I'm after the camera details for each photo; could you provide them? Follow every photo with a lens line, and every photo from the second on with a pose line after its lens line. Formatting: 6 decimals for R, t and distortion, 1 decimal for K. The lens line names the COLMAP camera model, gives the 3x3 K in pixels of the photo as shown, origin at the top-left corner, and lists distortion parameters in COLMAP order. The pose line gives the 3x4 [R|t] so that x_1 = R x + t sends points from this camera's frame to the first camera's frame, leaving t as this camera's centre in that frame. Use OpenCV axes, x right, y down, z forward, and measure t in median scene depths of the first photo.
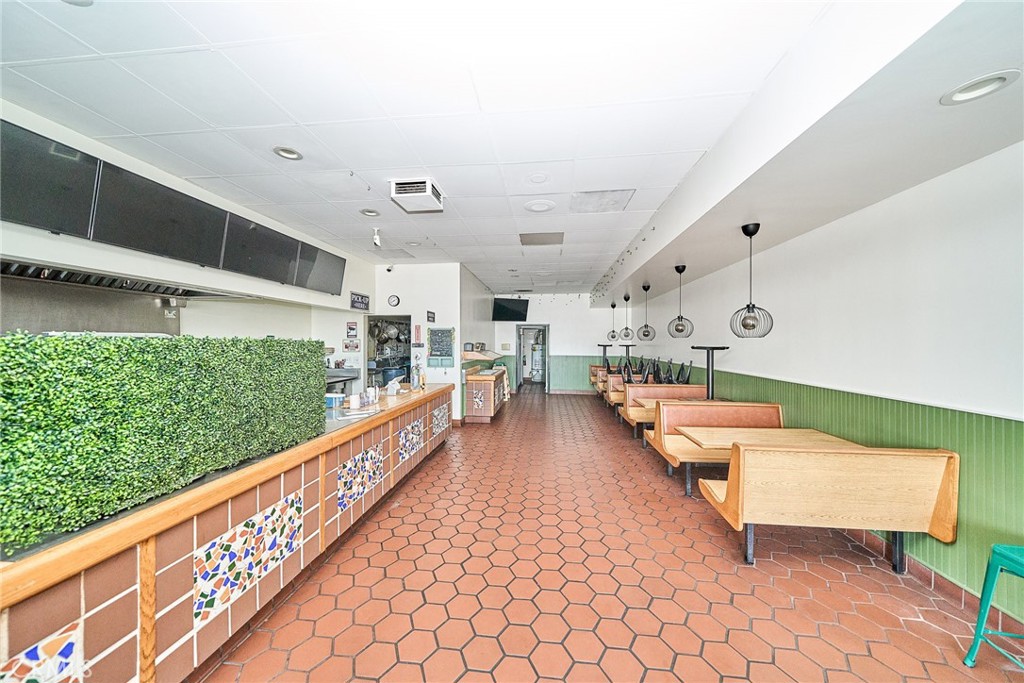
lens RADIAL K [[351.8, 0, 506.5], [0, 351.8, 342.5], [0, 0, 1]] dist [-0.000277, -0.000714]
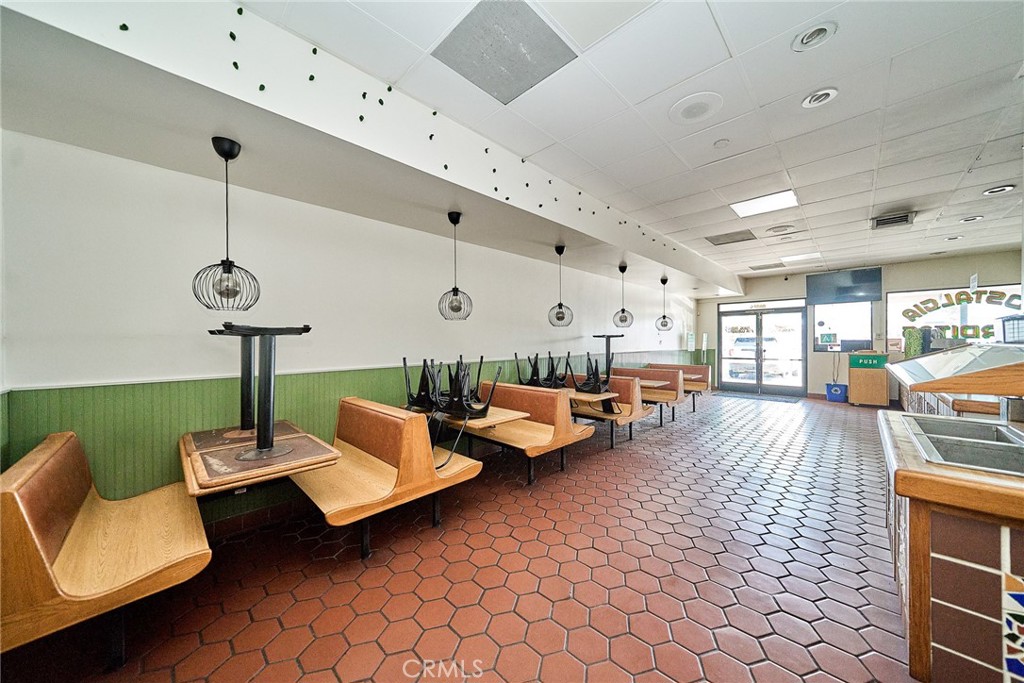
lens RADIAL K [[351.8, 0, 514.5], [0, 351.8, 343.0], [0, 0, 1]] dist [-0.000277, -0.000714]
pose [[-0.797165, -0.000410, 0.603762, 0.058852], [0.003783, 0.999977, 0.005675, 0.021996], [-0.603750, 0.006808, -0.797145, 1.559581]]
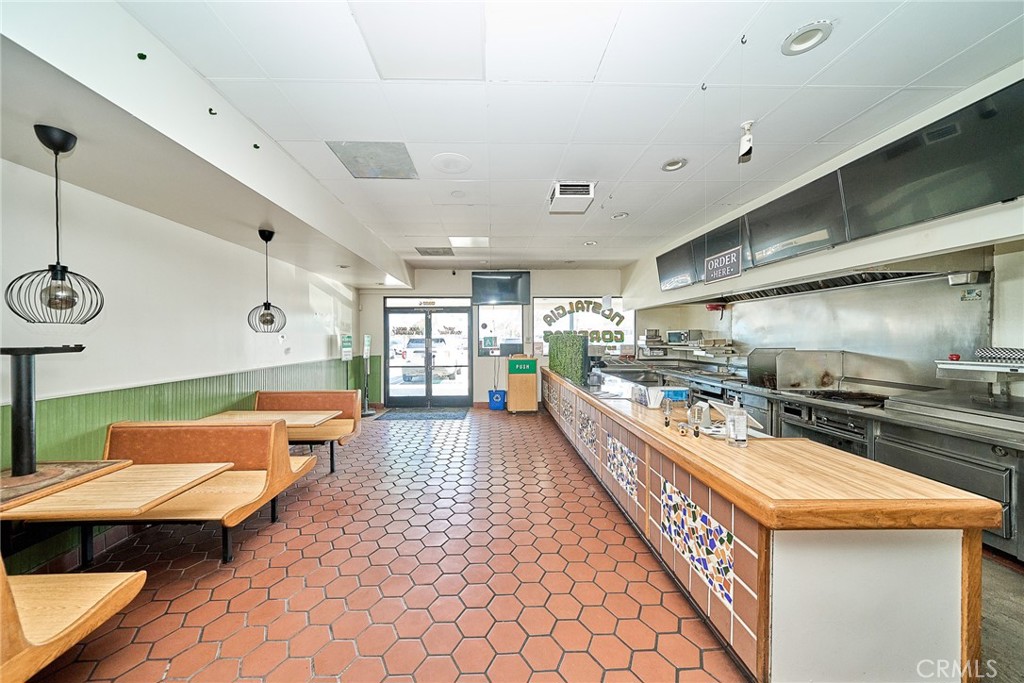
lens RADIAL K [[351.8, 0, 501.8], [0, 351.8, 340.2], [0, 0, 1]] dist [-0.000277, -0.000714]
pose [[-0.989020, 0.003498, -0.147739, 0.058793], [0.002377, 0.999967, 0.007759, 0.001751], [0.147761, 0.007323, -0.988996, 1.046717]]
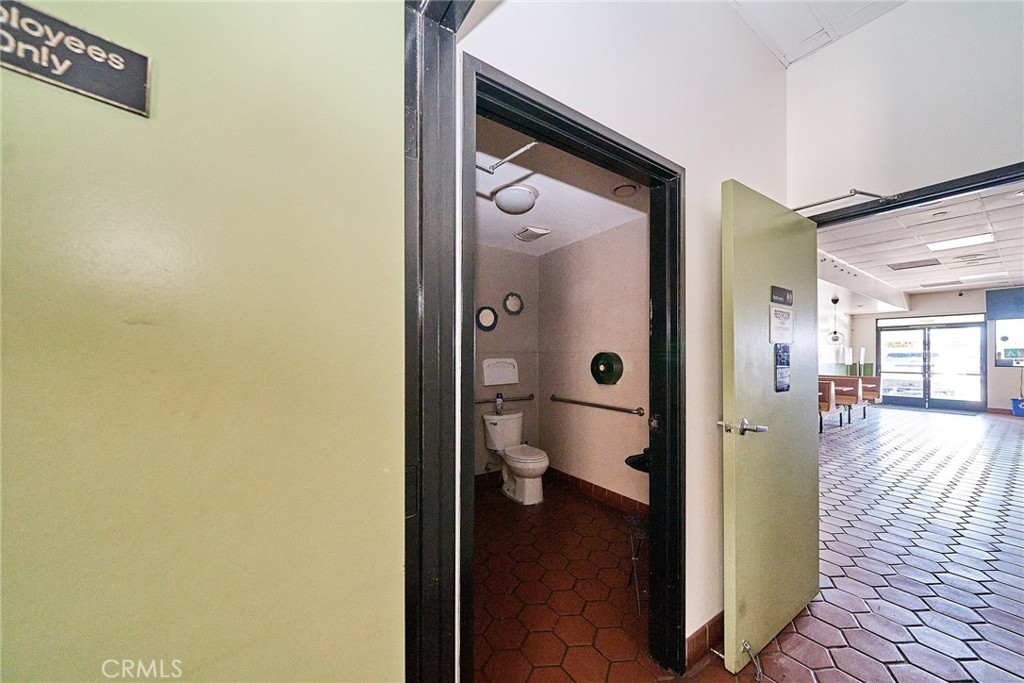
lens RADIAL K [[351.8, 0, 517.5], [0, 351.8, 352.3], [0, 0, 1]] dist [-0.000277, -0.000714]
pose [[-0.656734, 0.001089, 0.754121, 0.144297], [-0.006045, 0.999959, -0.006708, 0.032166], [-0.754098, -0.008965, -0.656701, 2.044626]]
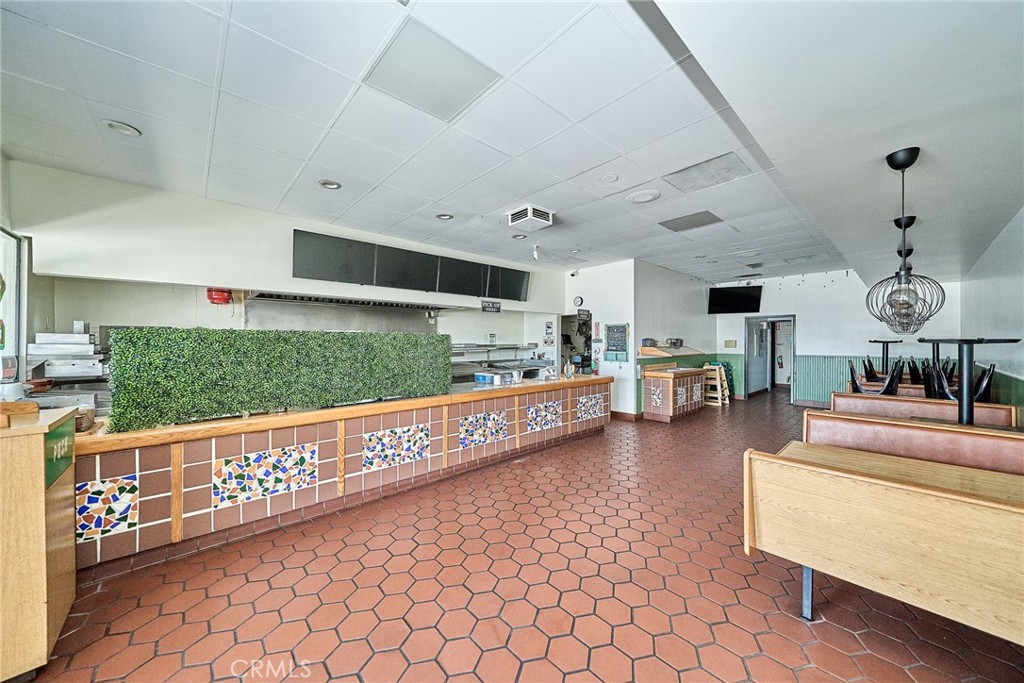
lens RADIAL K [[351.8, 0, 506.7], [0, 351.8, 343.3], [0, 0, 1]] dist [-0.000277, -0.000714]
pose [[0.745621, 0.001499, -0.666369, 0.271092], [0.002178, 0.999987, 0.004686, 0.010740], [0.666367, -0.004945, 0.745608, 0.002771]]
